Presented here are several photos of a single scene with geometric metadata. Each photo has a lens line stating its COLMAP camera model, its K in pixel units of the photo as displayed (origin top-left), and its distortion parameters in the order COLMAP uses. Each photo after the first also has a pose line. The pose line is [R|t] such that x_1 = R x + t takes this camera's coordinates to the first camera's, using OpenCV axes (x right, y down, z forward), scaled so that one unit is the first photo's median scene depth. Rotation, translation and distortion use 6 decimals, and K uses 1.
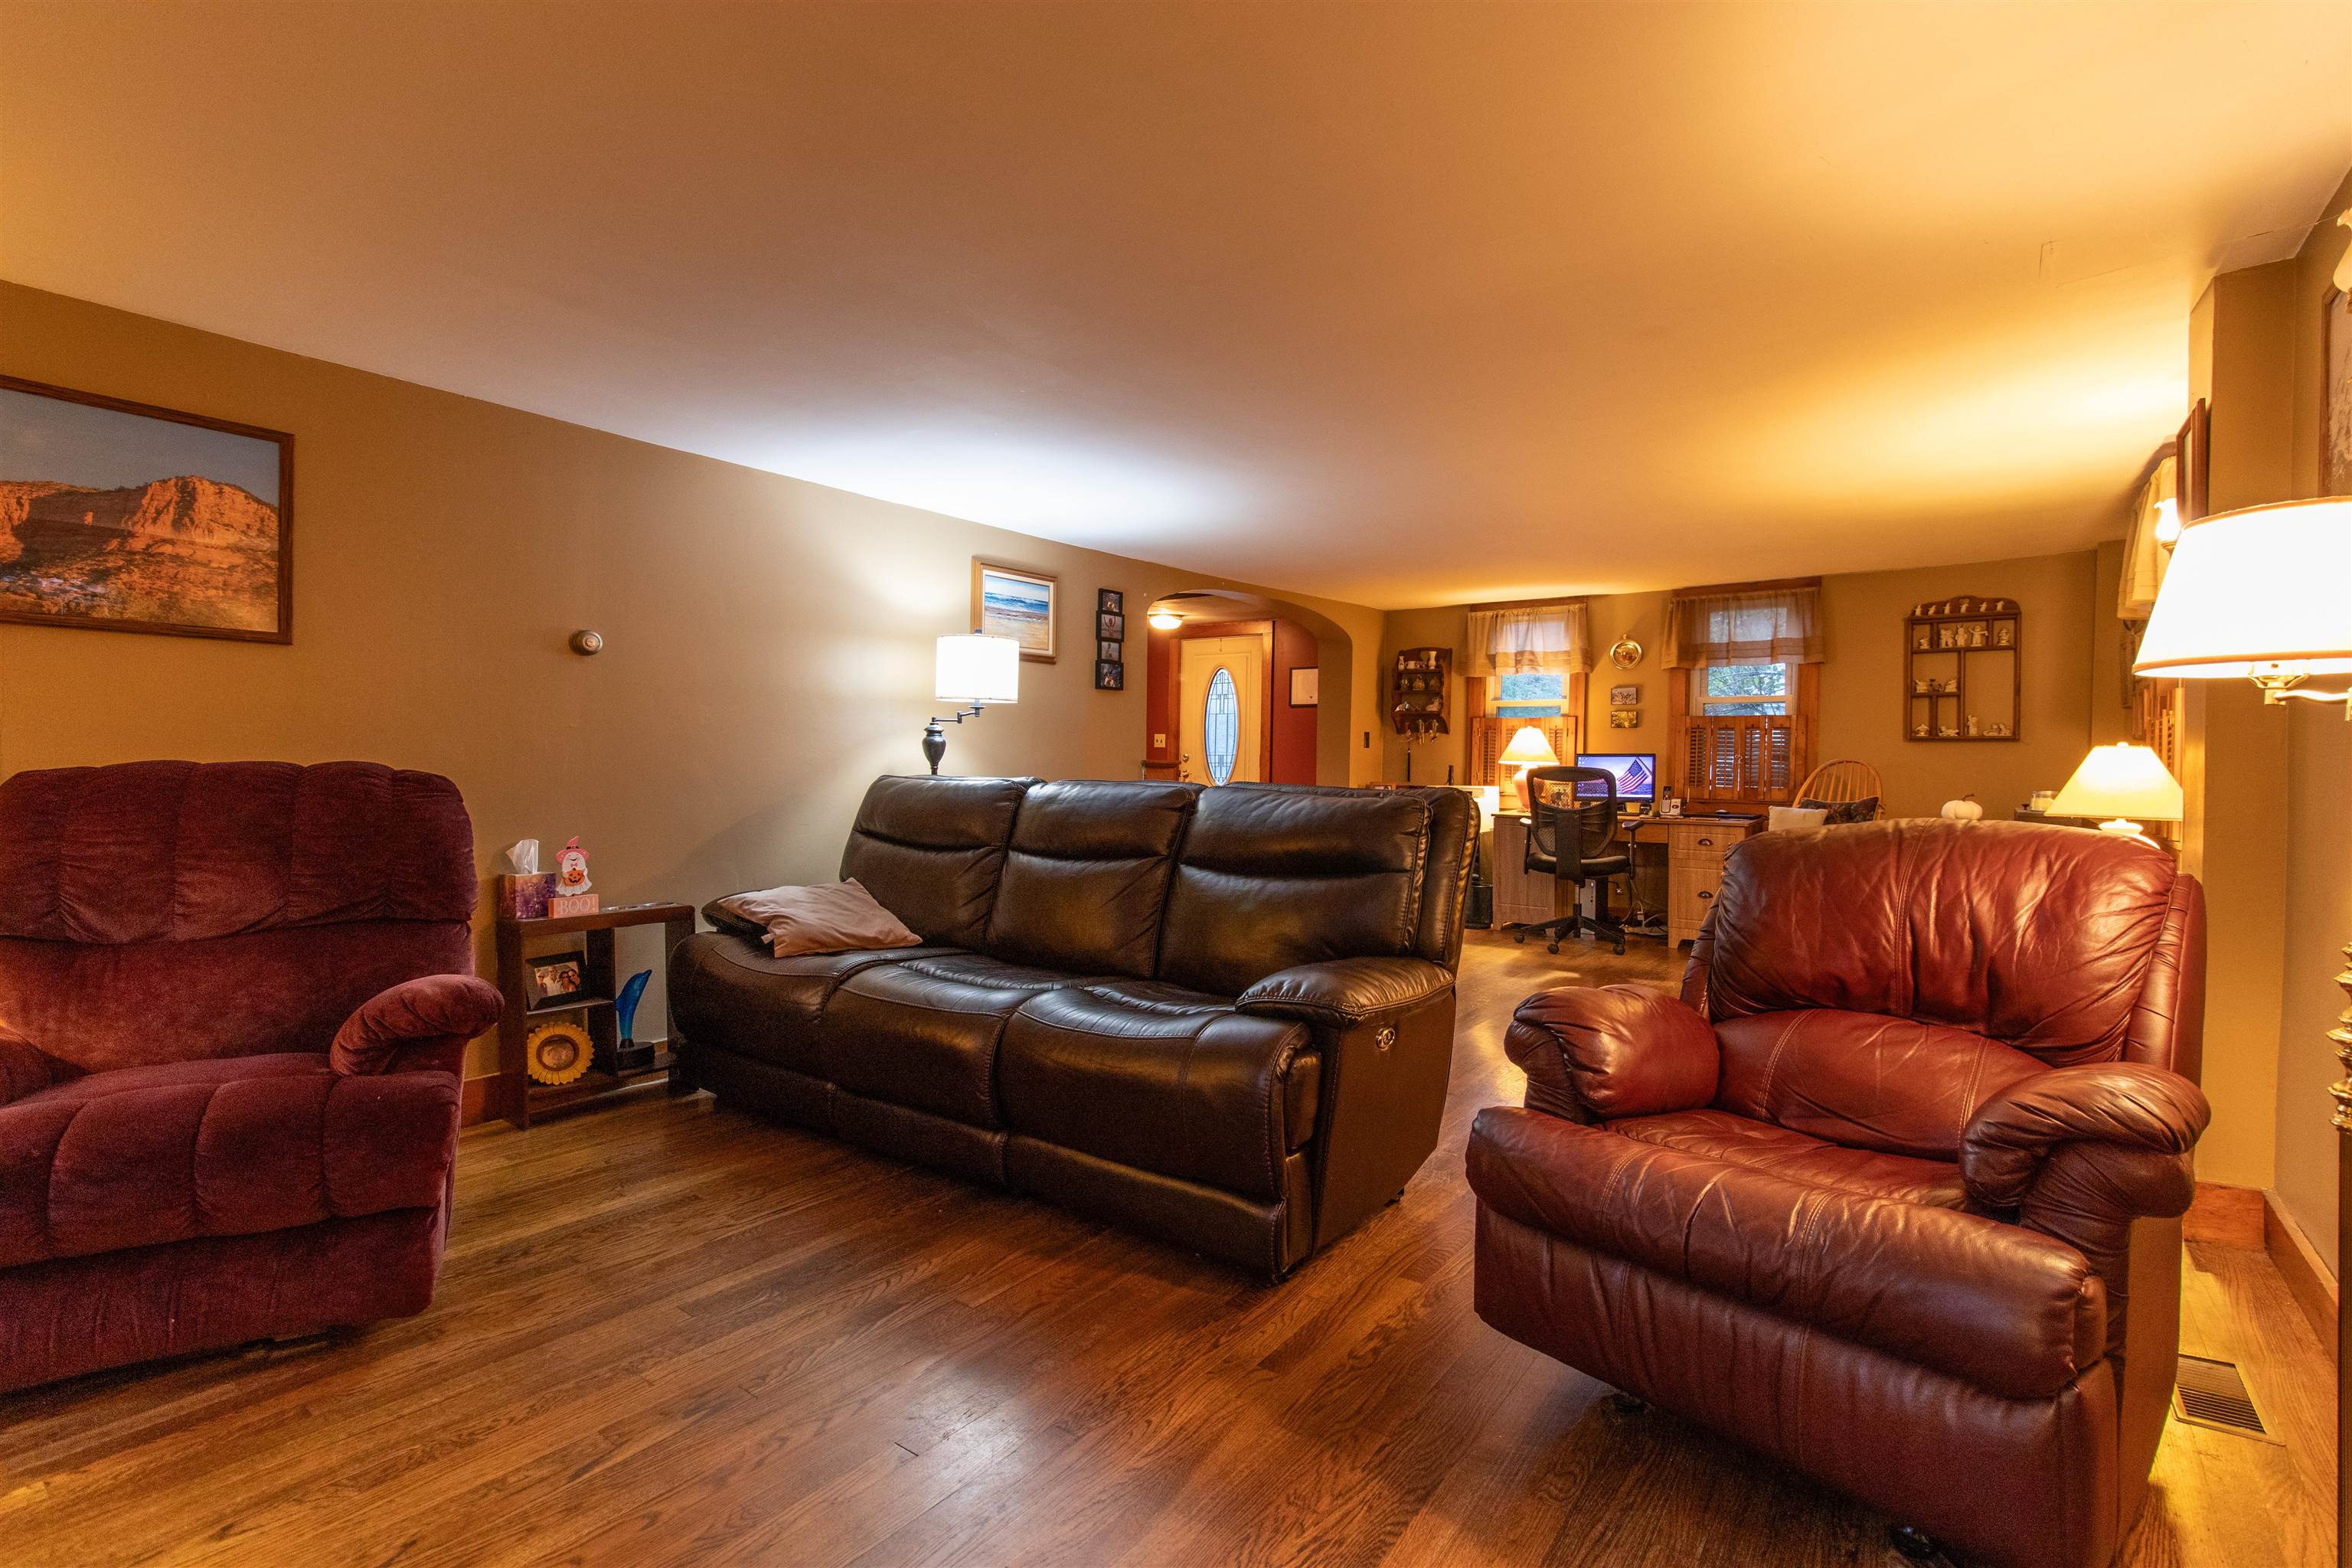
lens RADIAL K [[1083.5, 0, 1190.2], [0, 1083.5, 777.2], [0, 0, 1]] dist [0.008577, 0.000470]
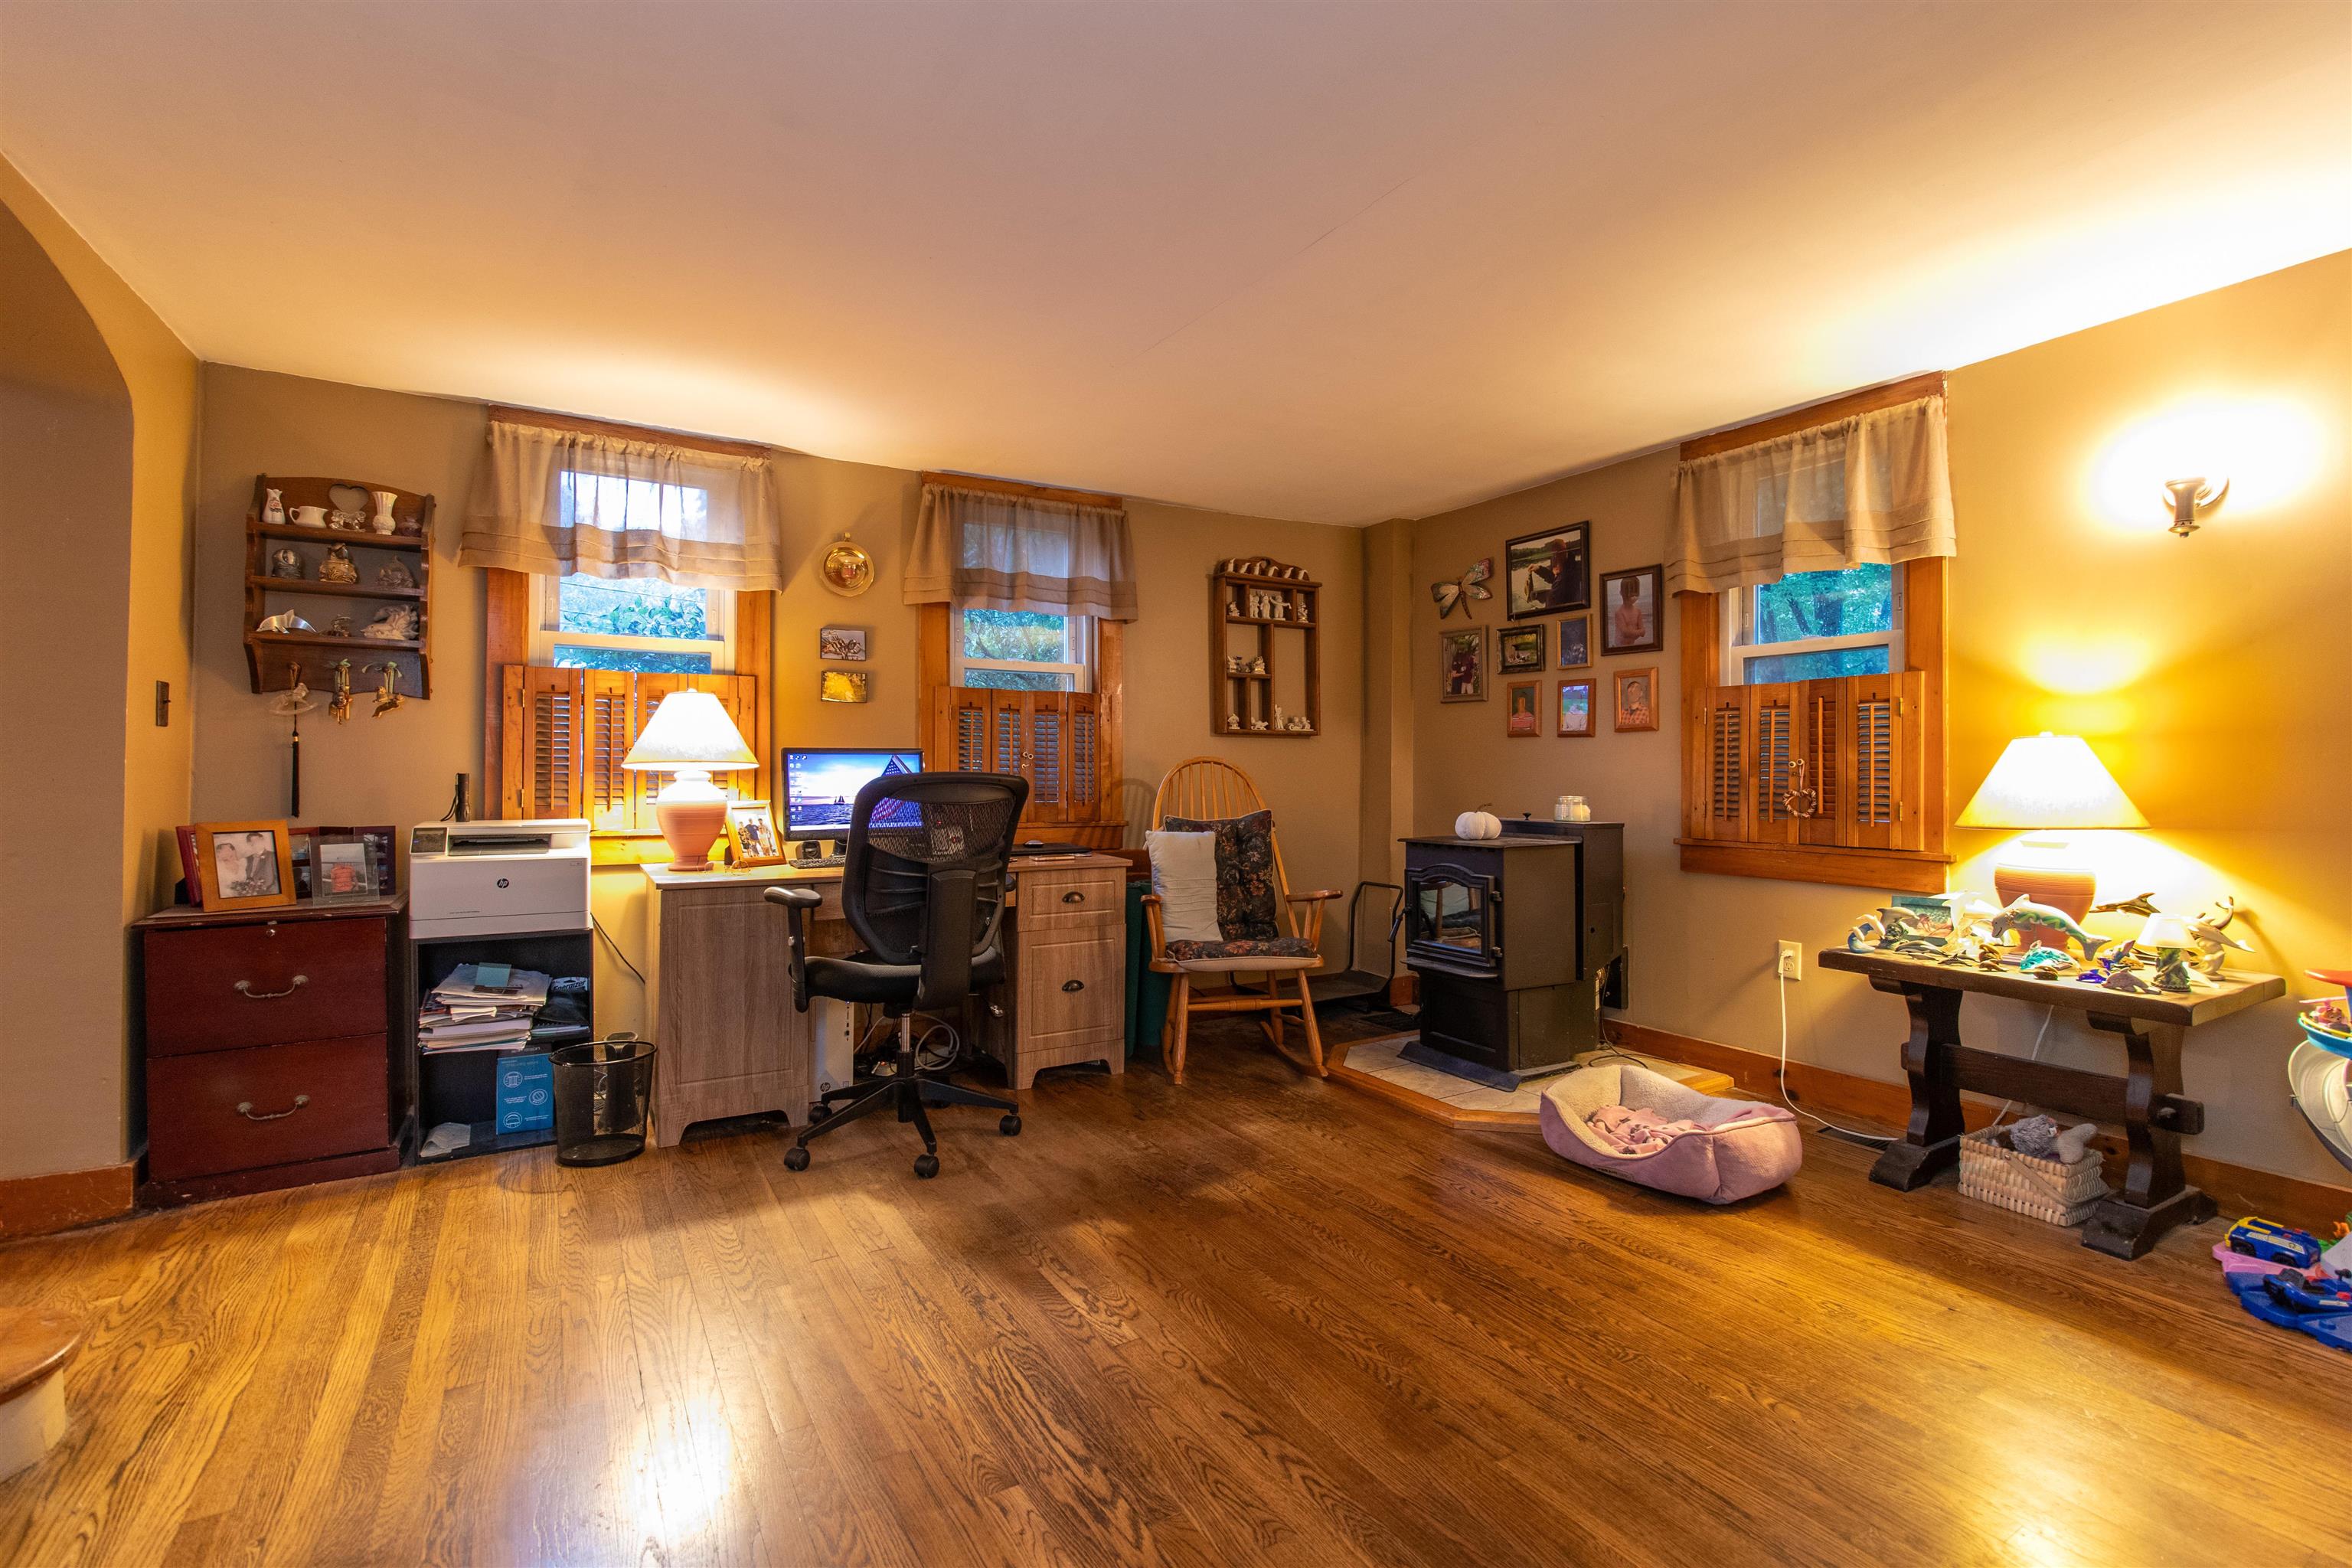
lens RADIAL K [[1083.5, 0, 1192.6], [0, 1083.5, 763.1], [0, 0, 1]] dist [0.008577, 0.000470]
pose [[0.368735, -0.002917, 0.929530, -0.054209], [0.015993, 0.999867, -0.003206, -0.010780], [-0.929397, 0.016048, 0.368733, 0.701536]]
